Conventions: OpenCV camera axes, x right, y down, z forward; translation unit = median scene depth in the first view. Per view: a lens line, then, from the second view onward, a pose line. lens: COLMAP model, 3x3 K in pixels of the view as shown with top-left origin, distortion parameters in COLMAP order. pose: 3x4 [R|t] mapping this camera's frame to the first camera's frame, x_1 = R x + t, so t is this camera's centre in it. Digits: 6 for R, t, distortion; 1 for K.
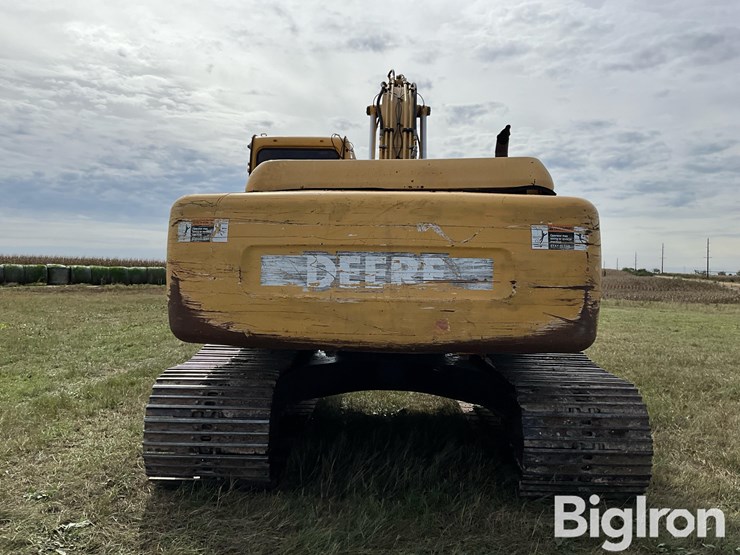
lens RADIAL K [[613.8, 0, 363.5], [0, 613.8, 271.0], [0, 0, 1]] dist [0.083170, -0.141601]
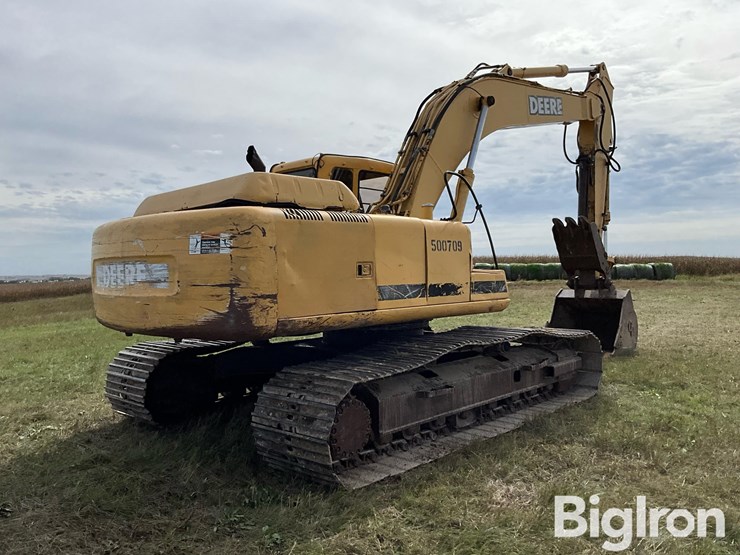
lens RADIAL K [[613.8, 0, 371.8], [0, 613.8, 271.7], [0, 0, 1]] dist [0.083170, -0.141601]
pose [[0.751775, -0.024685, -0.658957, 0.604840], [0.031075, 0.999515, -0.001990, 0.005510], [0.658687, -0.018981, 0.752178, 0.140012]]
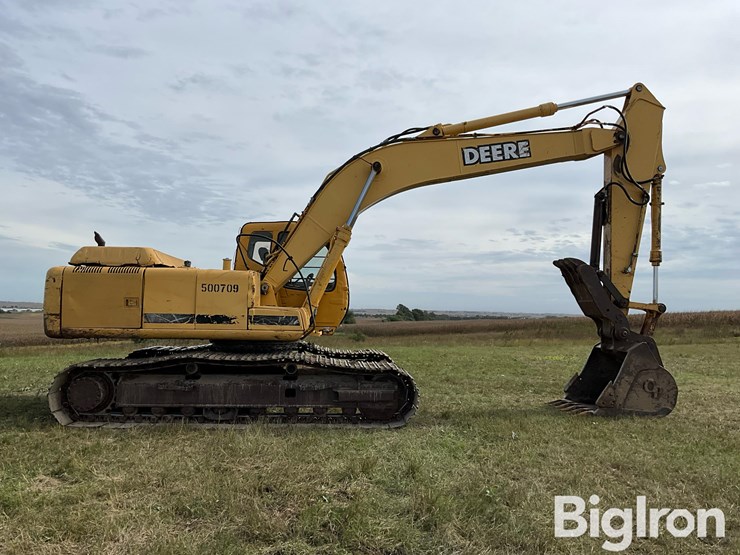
lens RADIAL K [[613.8, 0, 369.2], [0, 613.8, 269.9], [0, 0, 1]] dist [0.083170, -0.141601]
pose [[0.086518, -0.076158, -0.993335, 1.236010], [-0.014346, 0.996875, -0.077679, 0.021858], [0.996147, 0.020971, 0.085155, 0.905968]]
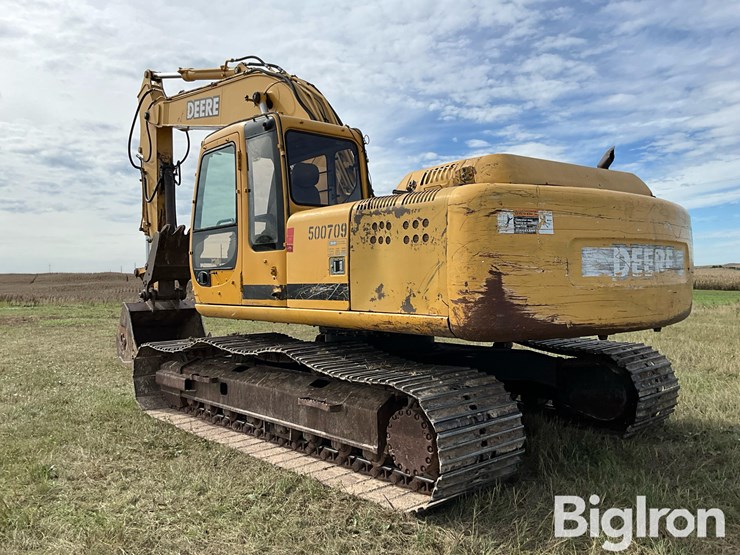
lens RADIAL K [[613.8, 0, 365.1], [0, 613.8, 276.2], [0, 0, 1]] dist [0.083170, -0.141601]
pose [[0.728278, -0.025491, 0.684807, -0.521374], [0.025104, 0.999630, 0.010513, 0.001178], [-0.684821, 0.009535, 0.728649, 0.223743]]
